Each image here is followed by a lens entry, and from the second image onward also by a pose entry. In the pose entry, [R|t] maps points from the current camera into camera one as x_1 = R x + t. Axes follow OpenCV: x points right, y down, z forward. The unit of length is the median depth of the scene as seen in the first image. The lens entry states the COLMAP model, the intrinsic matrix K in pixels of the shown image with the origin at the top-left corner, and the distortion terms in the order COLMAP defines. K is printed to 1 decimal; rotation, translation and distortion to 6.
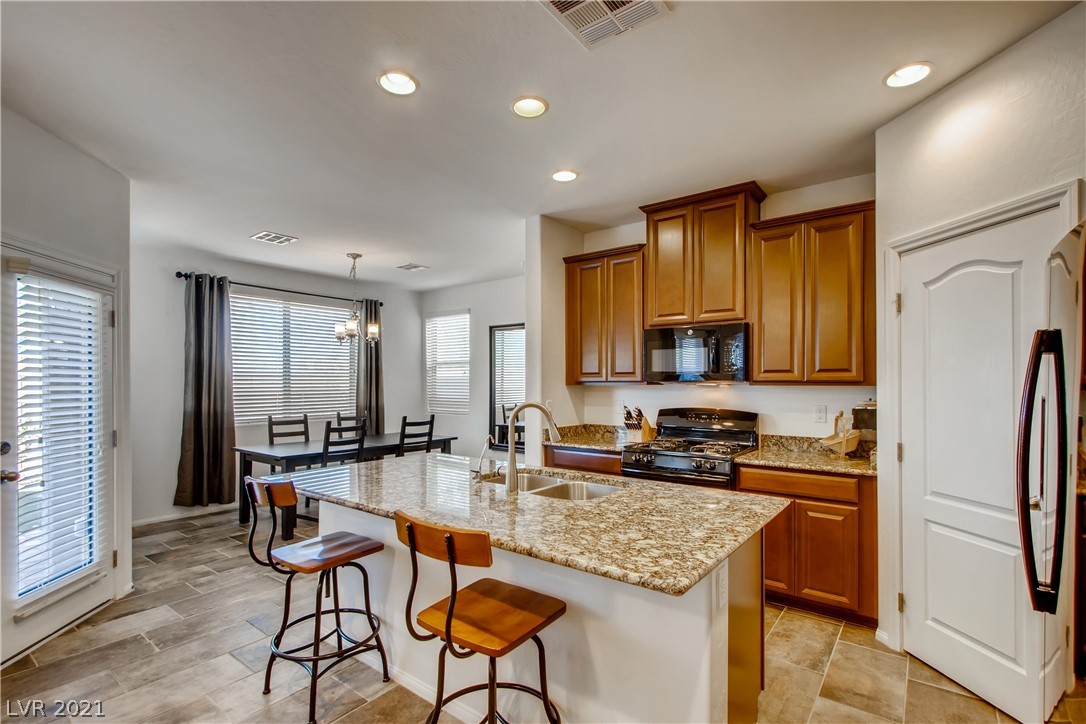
lens RADIAL K [[500.5, 0, 544.5], [0, 500.5, 371.2], [0, 0, 1]] dist [-0.000136, -0.000006]
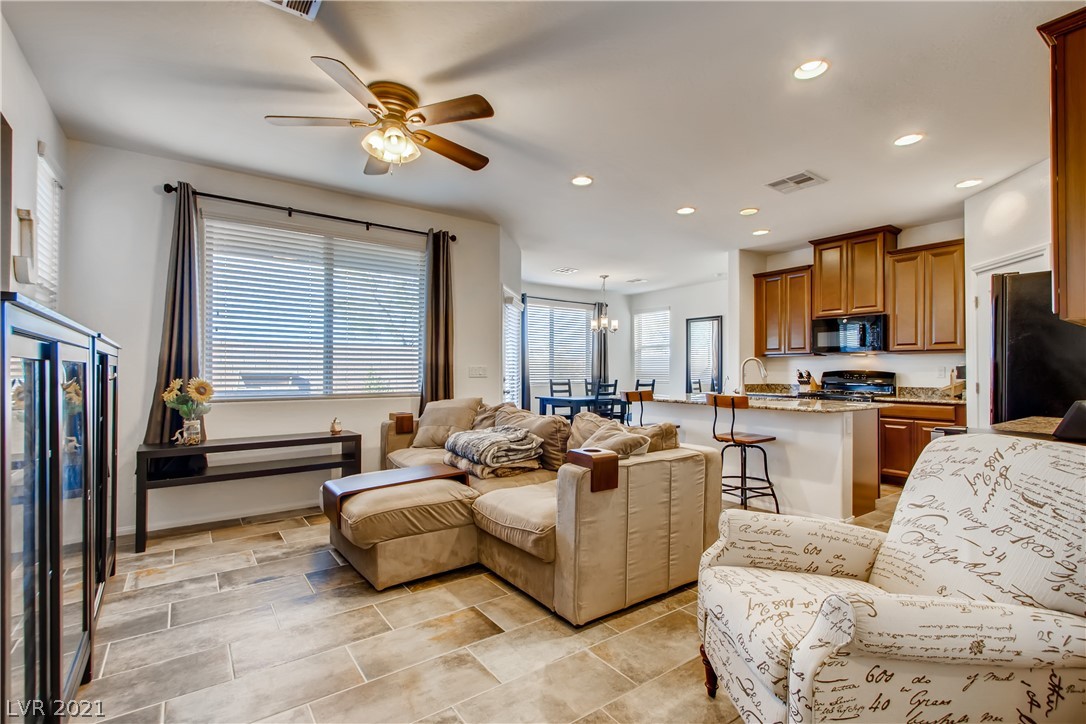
lens RADIAL K [[494.6, 0, 543.0], [0, 494.6, 362.0], [0, 0, 1]] dist [0.001711, -0.000281]
pose [[0.956492, -0.002483, -0.291749, -0.145546], [0.003395, 0.999991, 0.002621, 0.039191], [0.291740, -0.003498, 0.956491, -0.684302]]
